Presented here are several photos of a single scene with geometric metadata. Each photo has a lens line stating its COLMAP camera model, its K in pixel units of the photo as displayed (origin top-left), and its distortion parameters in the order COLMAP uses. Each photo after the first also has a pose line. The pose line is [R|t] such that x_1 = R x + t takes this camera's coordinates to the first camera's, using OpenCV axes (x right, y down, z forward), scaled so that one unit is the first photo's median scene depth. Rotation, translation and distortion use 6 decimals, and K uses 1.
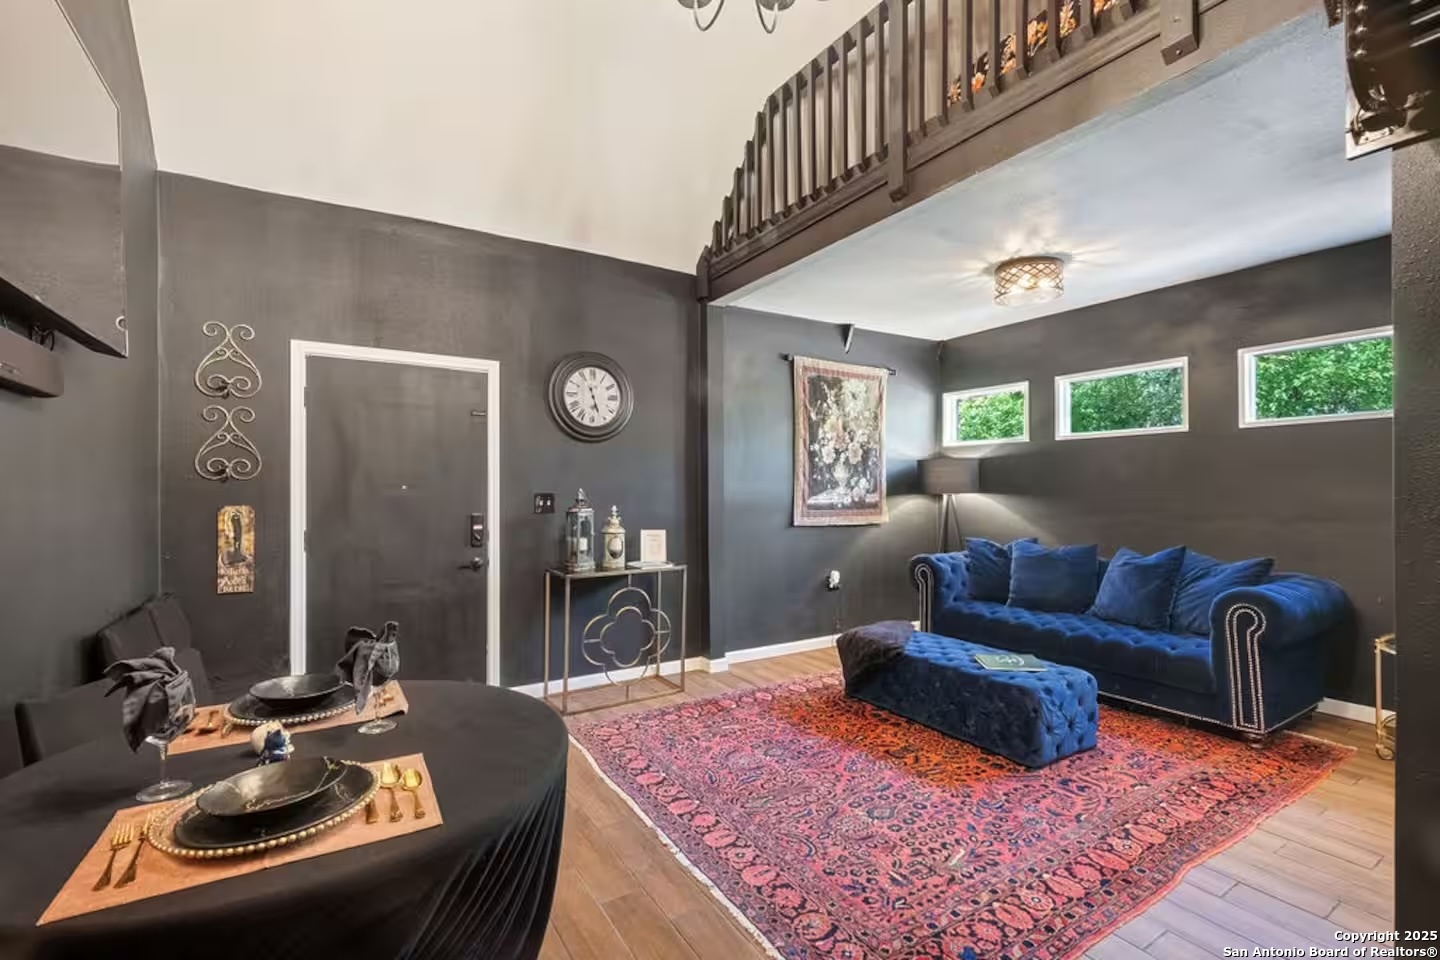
lens RADIAL K [[626.9, 0, 712.8], [0, 626.9, 482.4], [0, 0, 1]] dist [-0.003197, -0.000502]
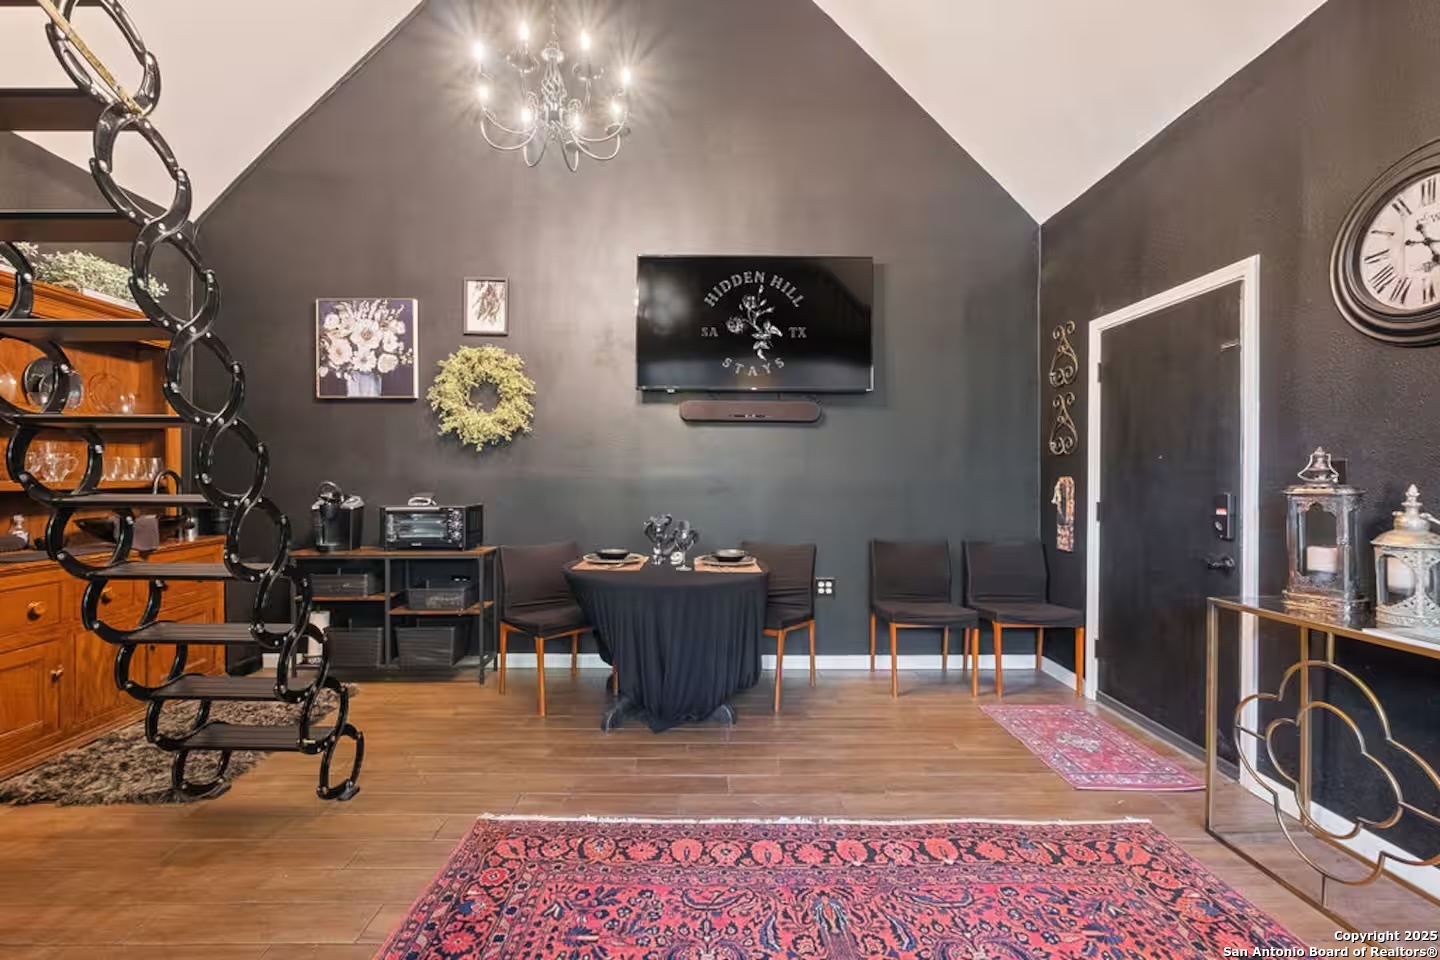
lens RADIAL K [[626.9, 0, 712.8], [0, 626.9, 482.4], [0, 0, 1]] dist [-0.003197, -0.000502]
pose [[-0.517979, 0.005014, -0.855379, 0.848078], [0.002946, 0.999987, 0.004078, 0.057942], [0.855388, -0.000407, -0.517987, 1.490271]]
